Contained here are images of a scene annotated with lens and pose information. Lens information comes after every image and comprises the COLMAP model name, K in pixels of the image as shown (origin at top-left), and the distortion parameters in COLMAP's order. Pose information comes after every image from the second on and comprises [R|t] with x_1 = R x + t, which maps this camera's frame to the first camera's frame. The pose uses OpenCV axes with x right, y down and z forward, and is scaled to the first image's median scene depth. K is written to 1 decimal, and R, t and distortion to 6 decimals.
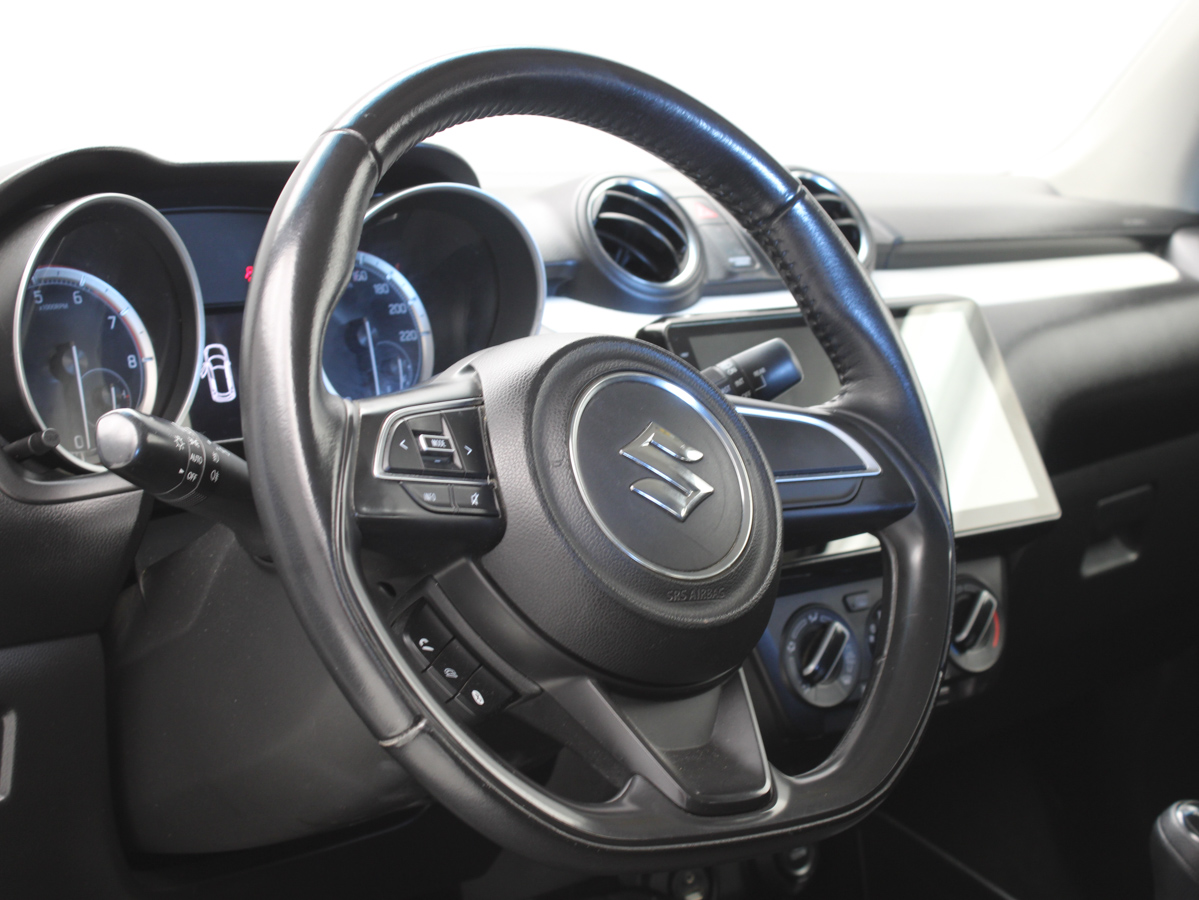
lens RADIAL K [[2151.6, 0, 599.5], [0, 2151.6, 450.0], [0, 0, 1]] dist [-0.035910, -0.046890]
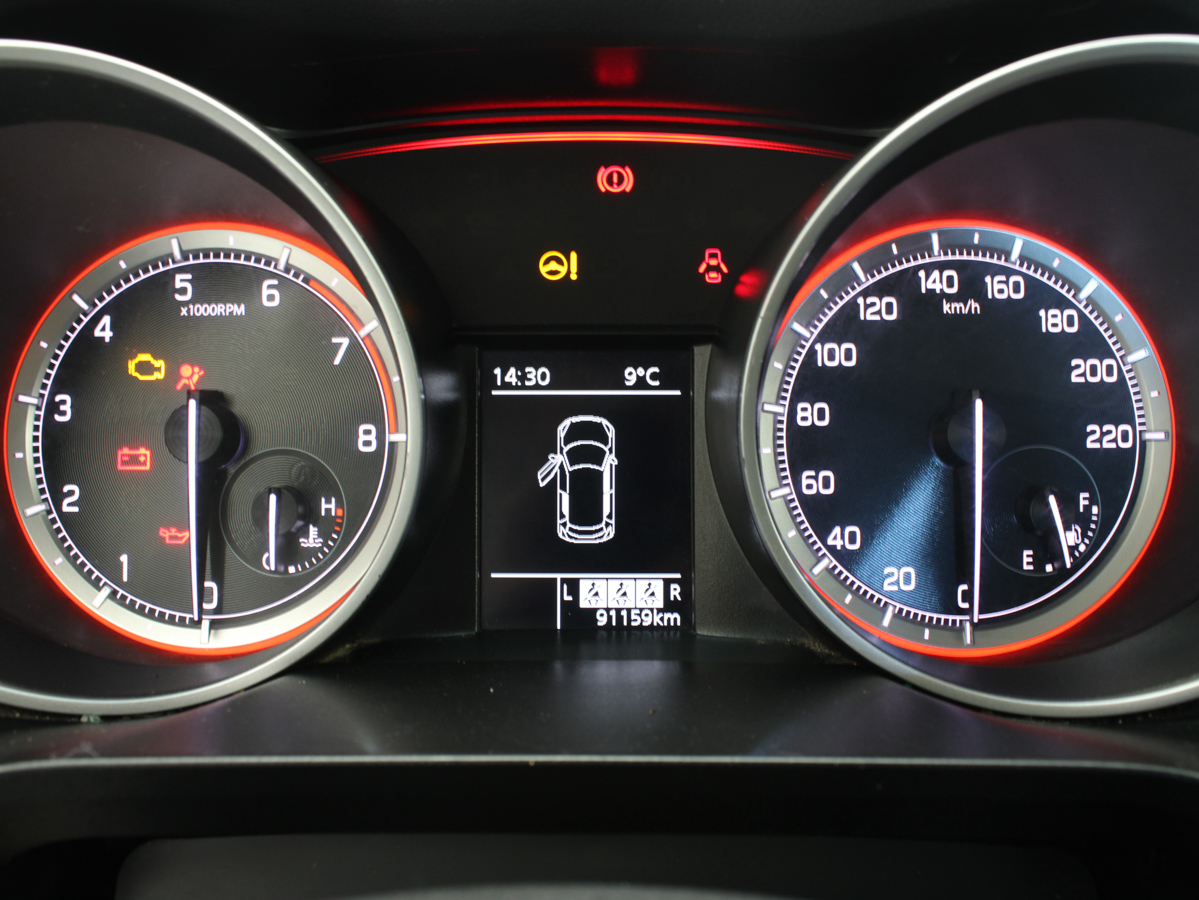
lens RADIAL K [[1200.3, 0, 599.5], [0, 1200.3, 450.0], [0, 0, 1]] dist [-0.158202, 0.114563]
pose [[0.724271, 0.190706, -0.662618, -0.009175], [-0.105731, 0.980343, 0.166581, -0.095917], [0.681361, -0.050591, 0.730197, 0.927945]]
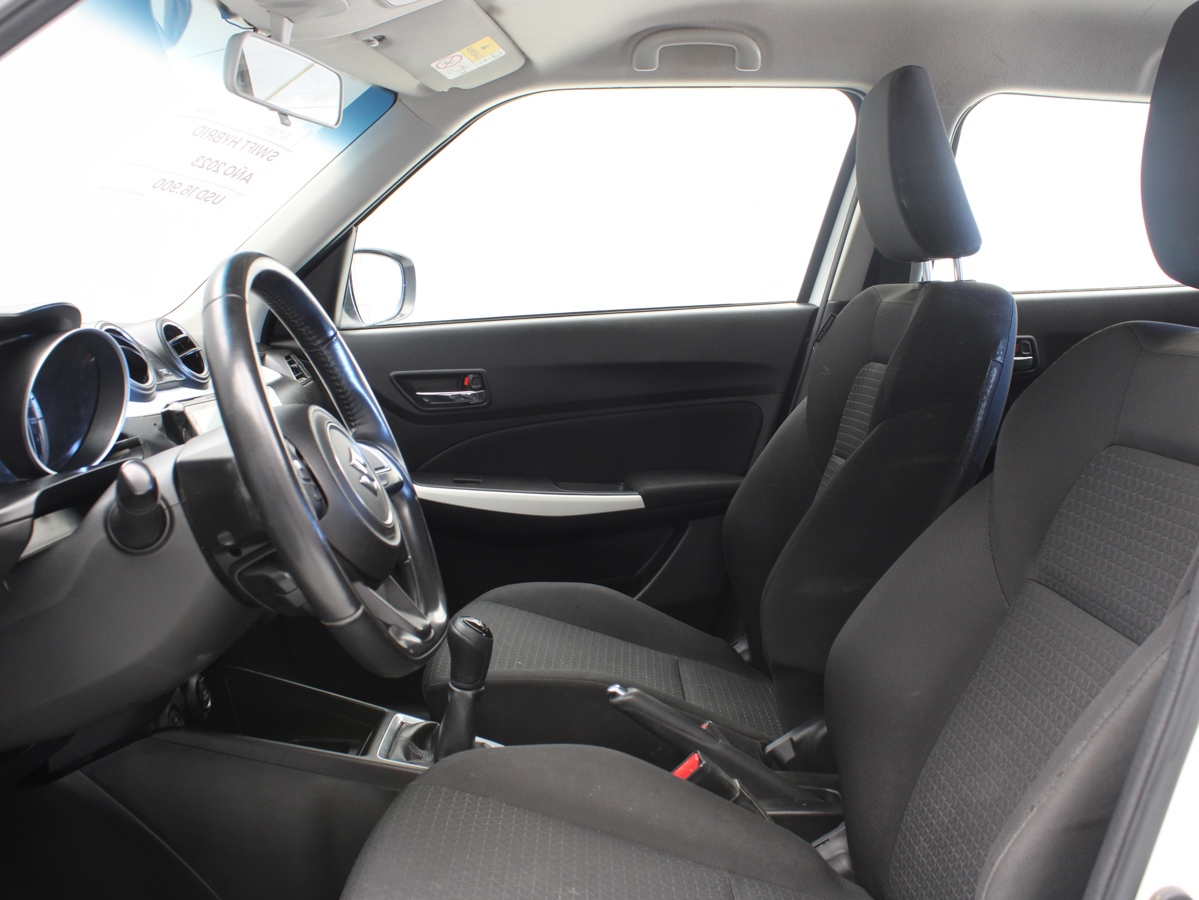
lens RADIAL K [[1200.3, 0, 599.5], [0, 1200.3, 450.0], [0, 0, 1]] dist [-0.158202, 0.114563]
pose [[0.676211, -0.072841, 0.733098, -0.547435], [0.089674, 0.995839, 0.016231, -0.007906], [-0.731230, 0.054764, 0.679929, 0.100296]]
